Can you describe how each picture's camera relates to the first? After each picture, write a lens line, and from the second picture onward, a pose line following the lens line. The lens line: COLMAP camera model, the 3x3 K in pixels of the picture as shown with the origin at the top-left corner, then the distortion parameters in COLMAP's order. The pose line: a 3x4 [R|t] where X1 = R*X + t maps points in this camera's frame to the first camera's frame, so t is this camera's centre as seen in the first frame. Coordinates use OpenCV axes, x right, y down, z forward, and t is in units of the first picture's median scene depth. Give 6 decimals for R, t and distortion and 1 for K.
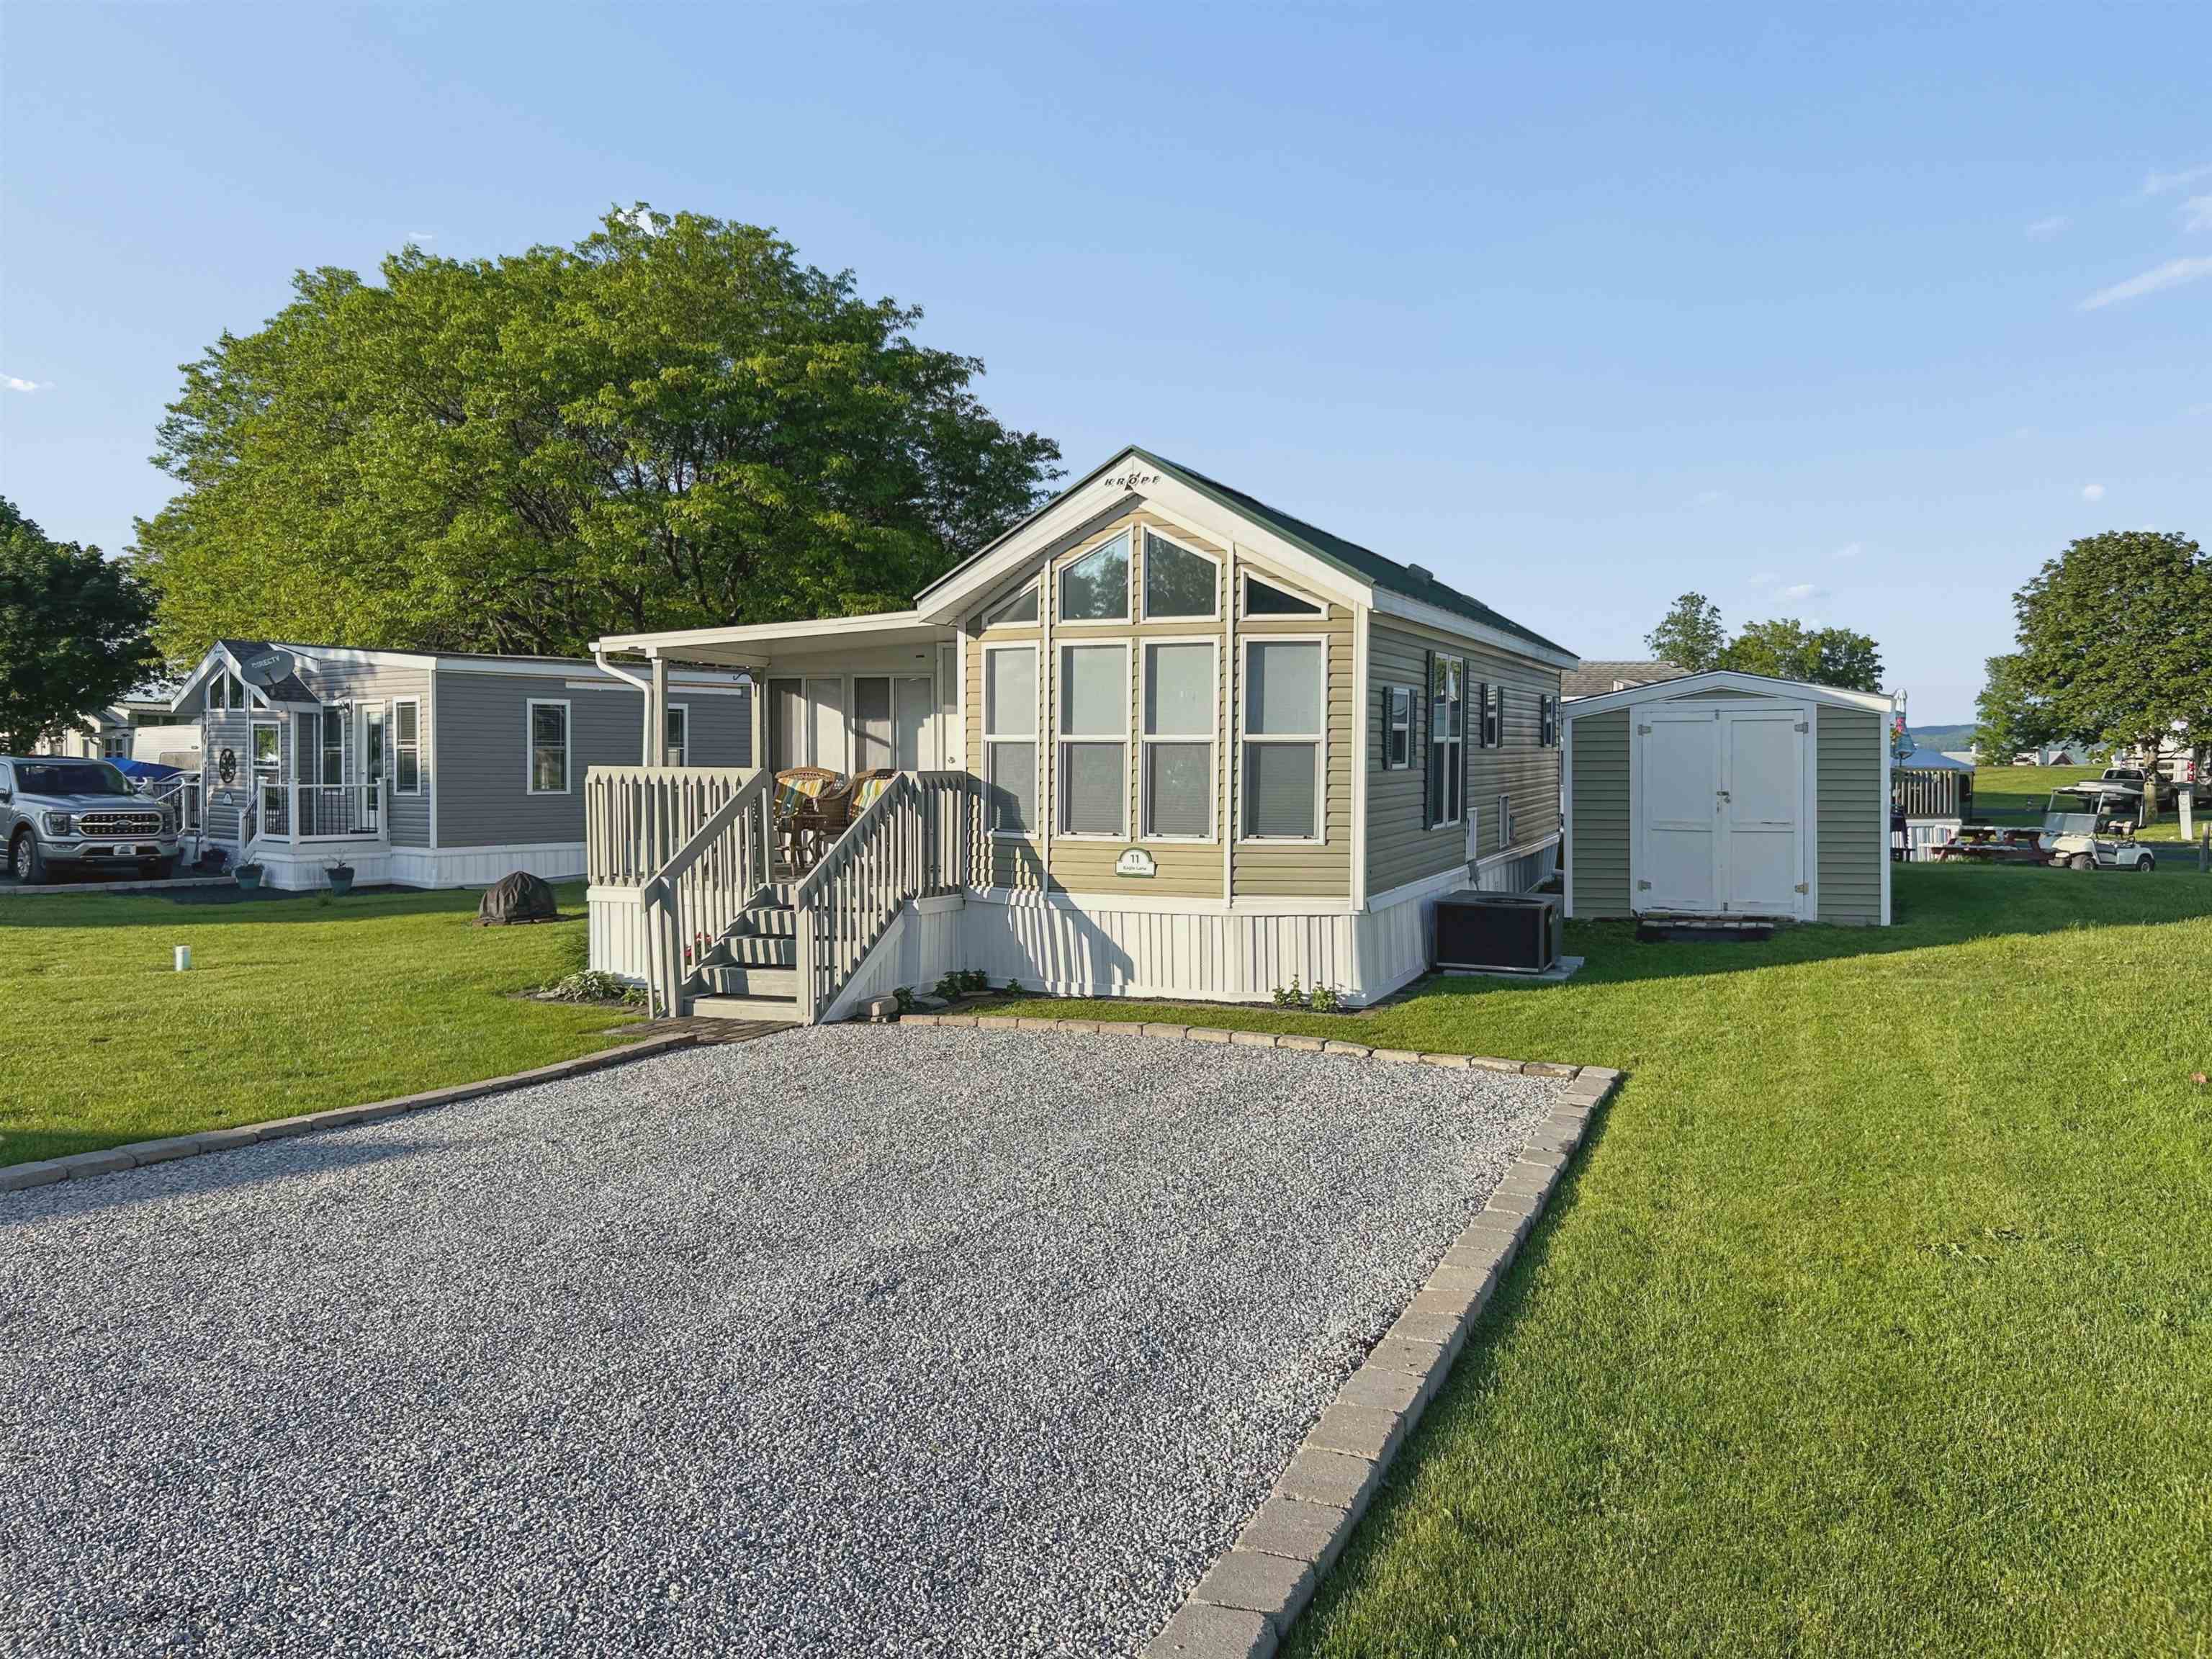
lens RADIAL K [[1720.5, 0, 1116.2], [0, 1720.5, 777.6], [0, 0, 1]] dist [0.057493, -0.081677]
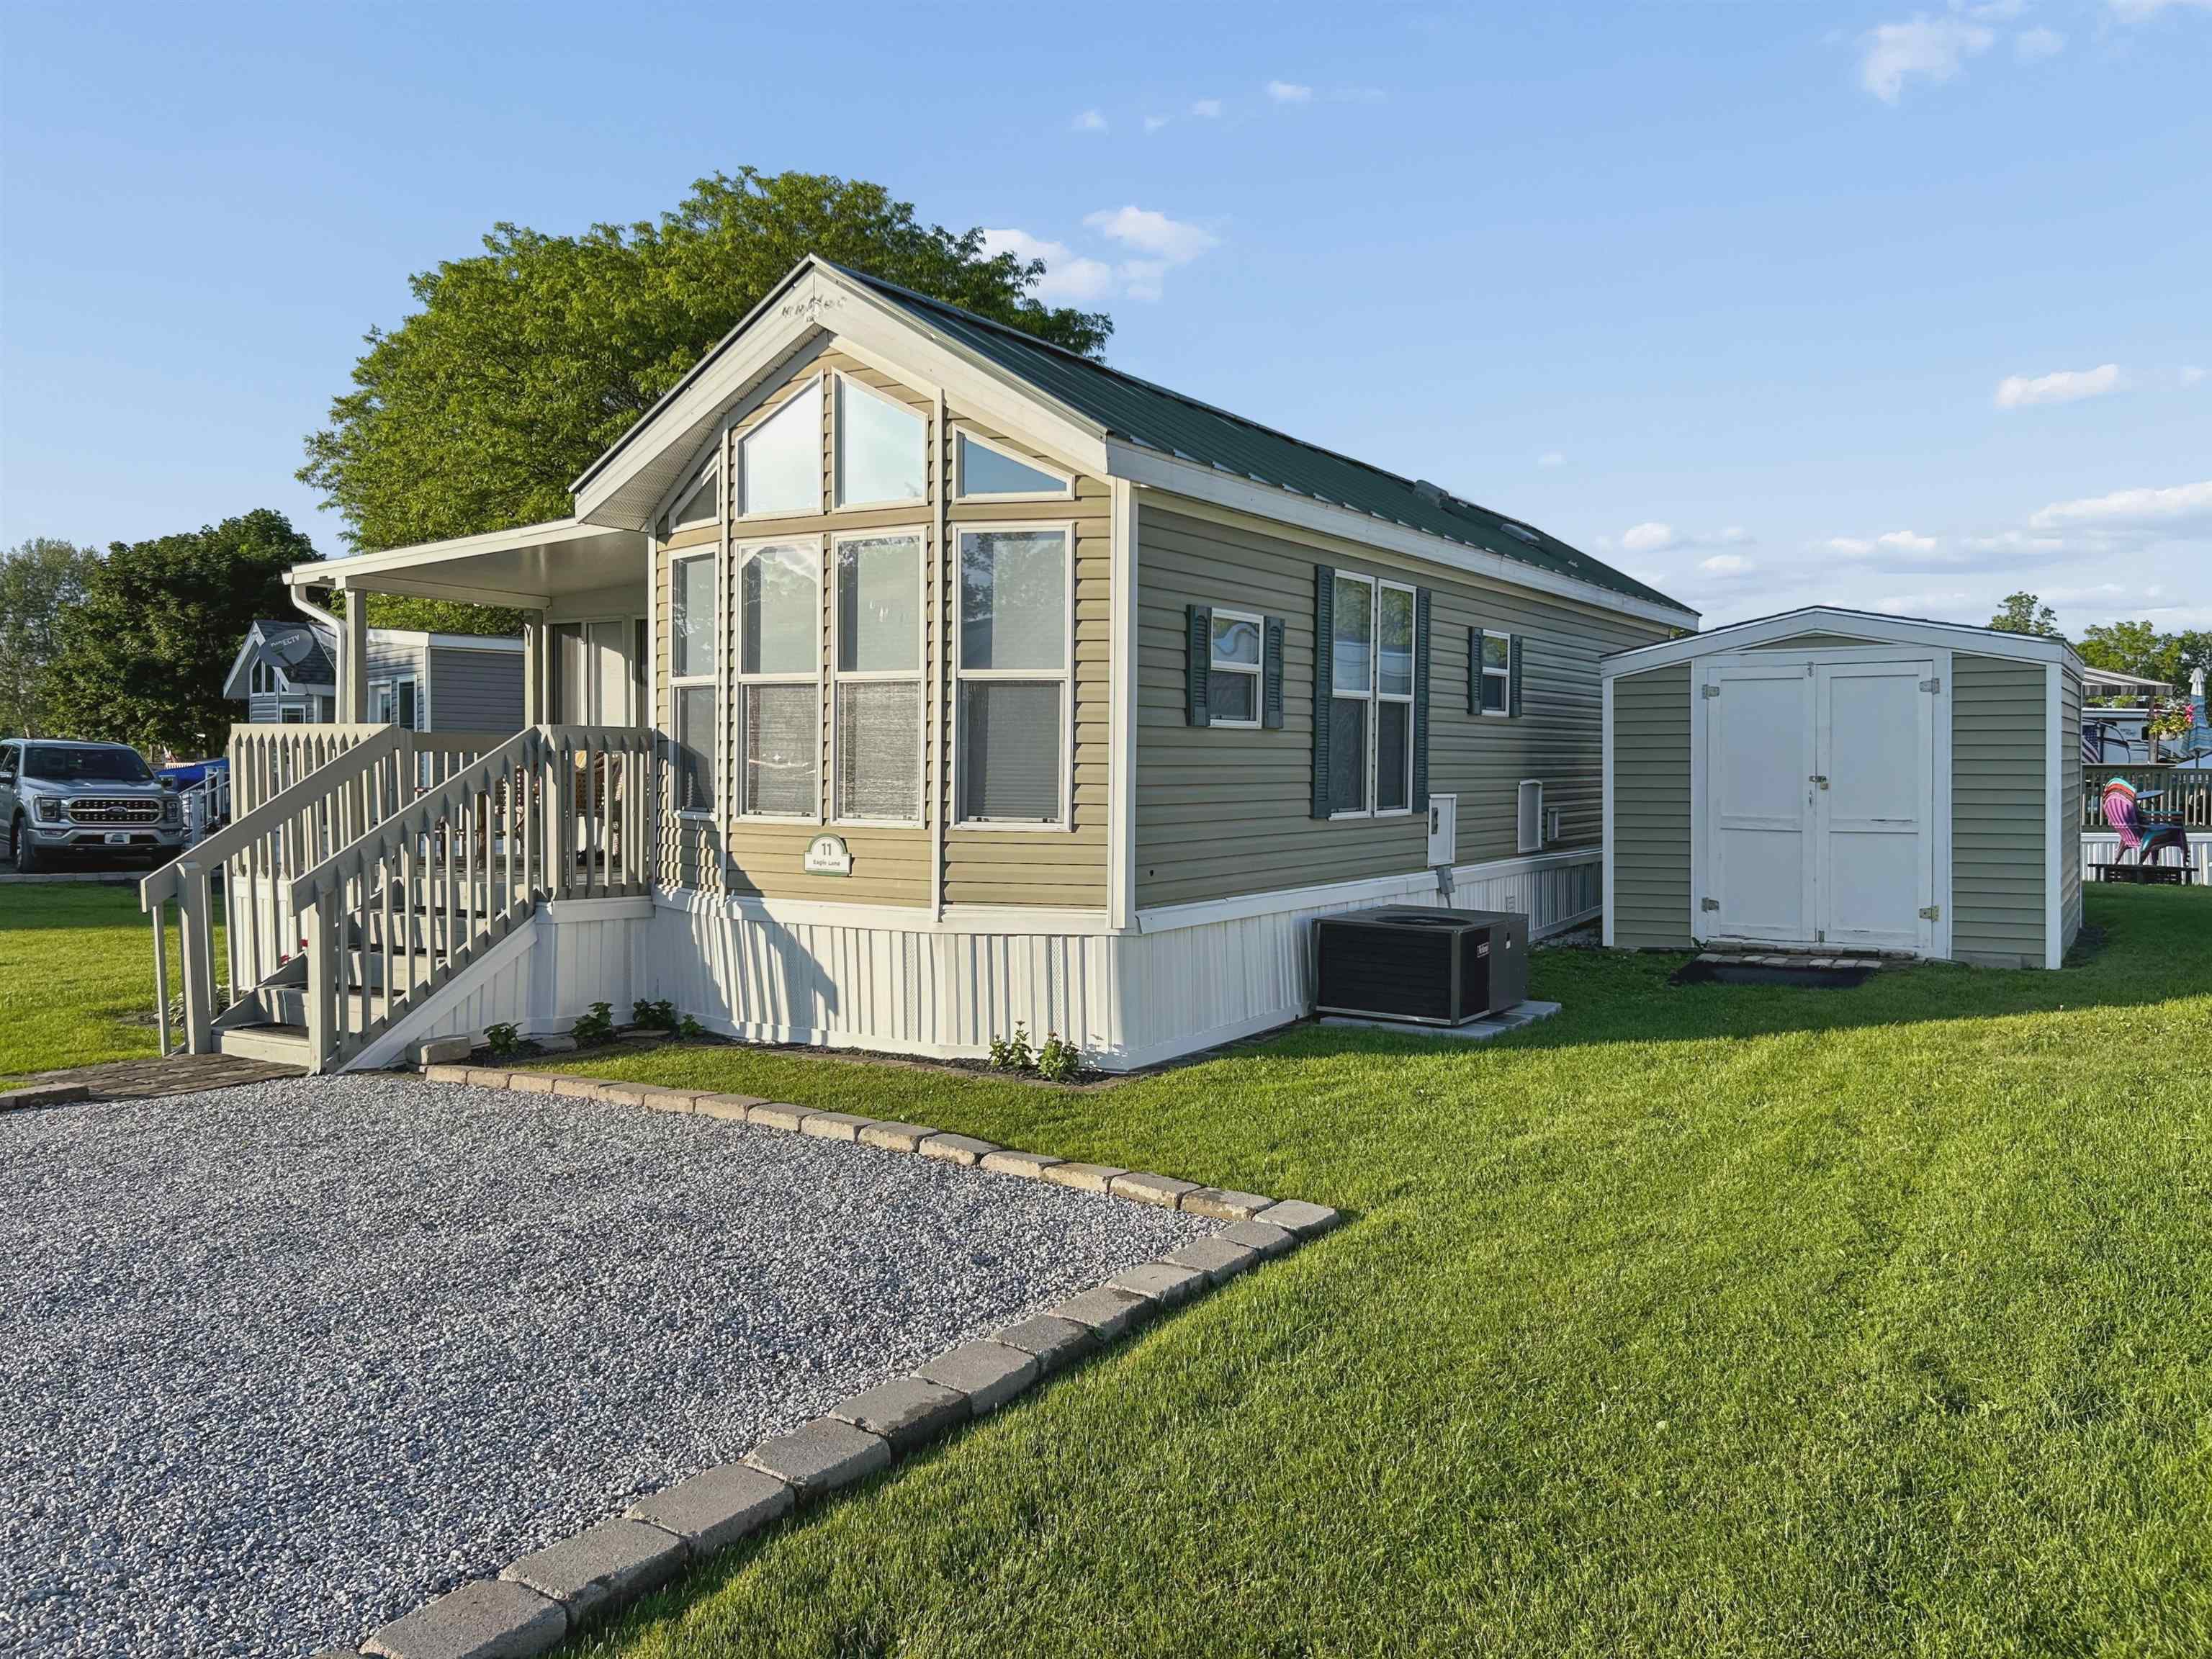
lens RADIAL K [[1720.5, 0, 1116.2], [0, 1720.5, 777.6], [0, 0, 1]] dist [0.057493, -0.081677]
pose [[0.985850, 0.007320, -0.167470, 0.231736], [-0.008643, 0.999937, -0.007170, 0.020627], [0.167407, 0.008516, 0.985851, 0.305552]]
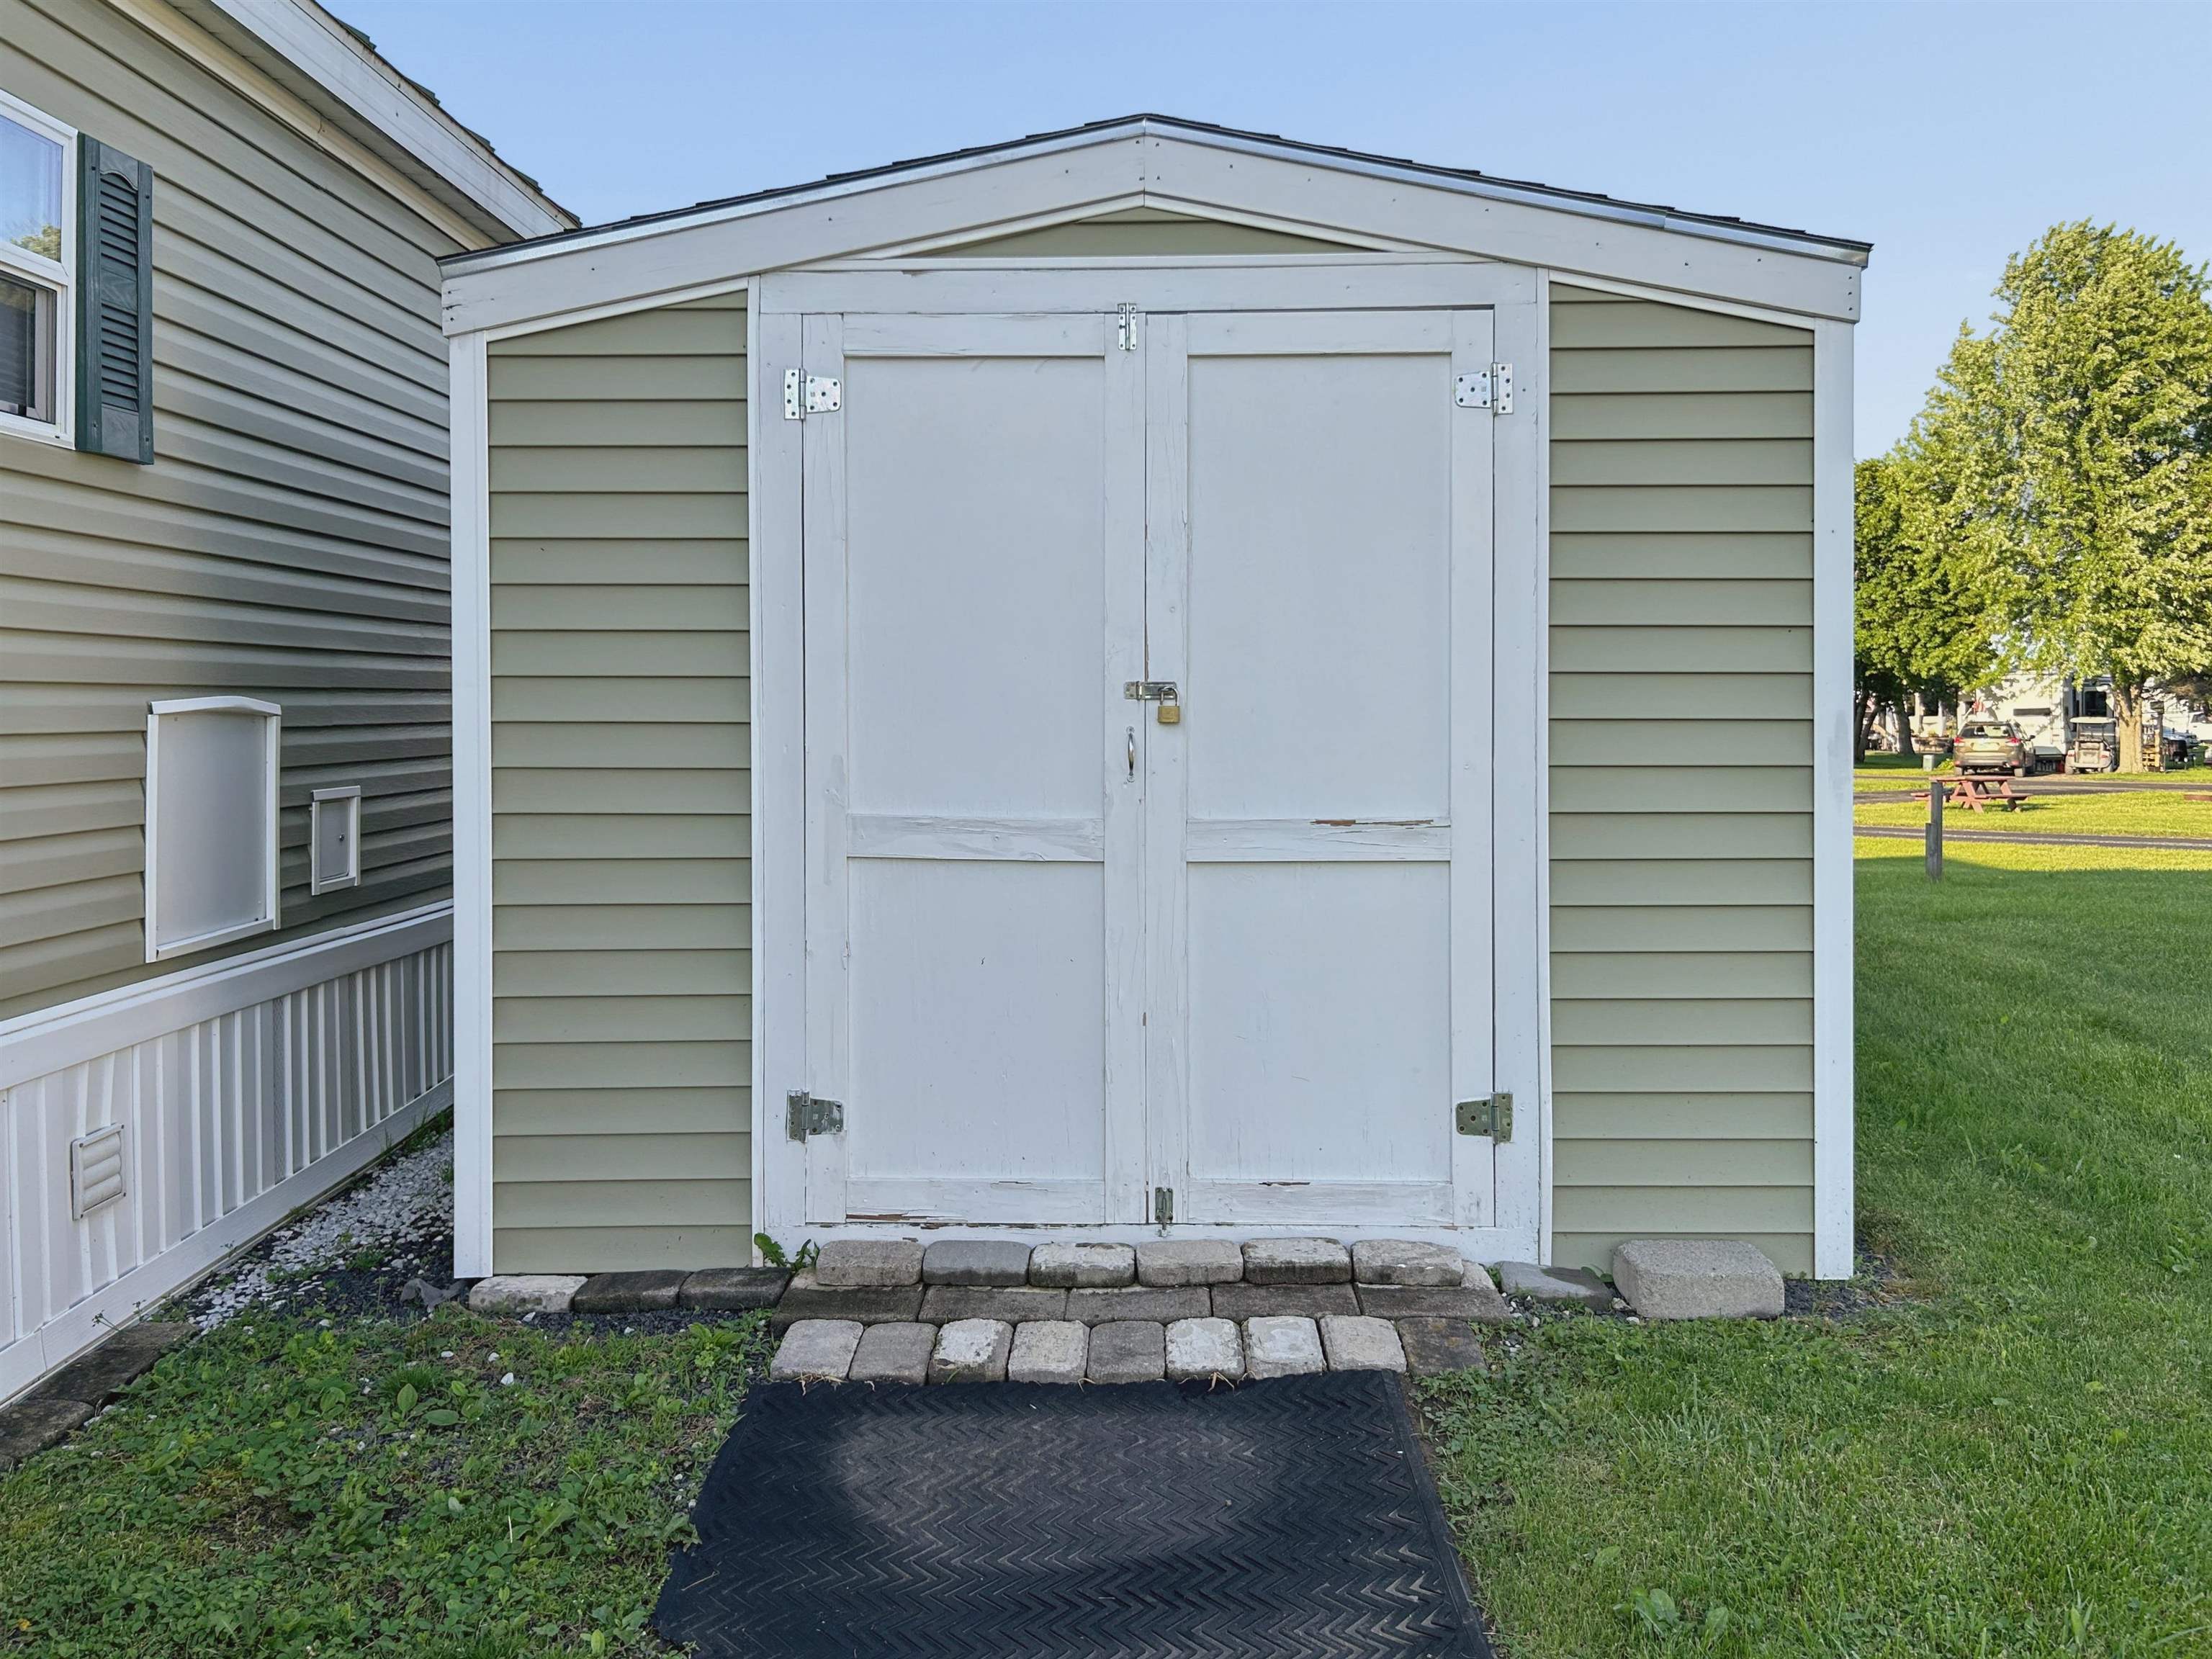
lens RADIAL K [[1720.5, 0, 1116.2], [0, 1720.5, 777.6], [0, 0, 1]] dist [0.057493, -0.081677]
pose [[0.934494, -0.006558, 0.355919, 0.339174], [-0.001611, 0.999742, 0.022651, 0.019355], [-0.355976, -0.021740, 0.934242, 1.007603]]
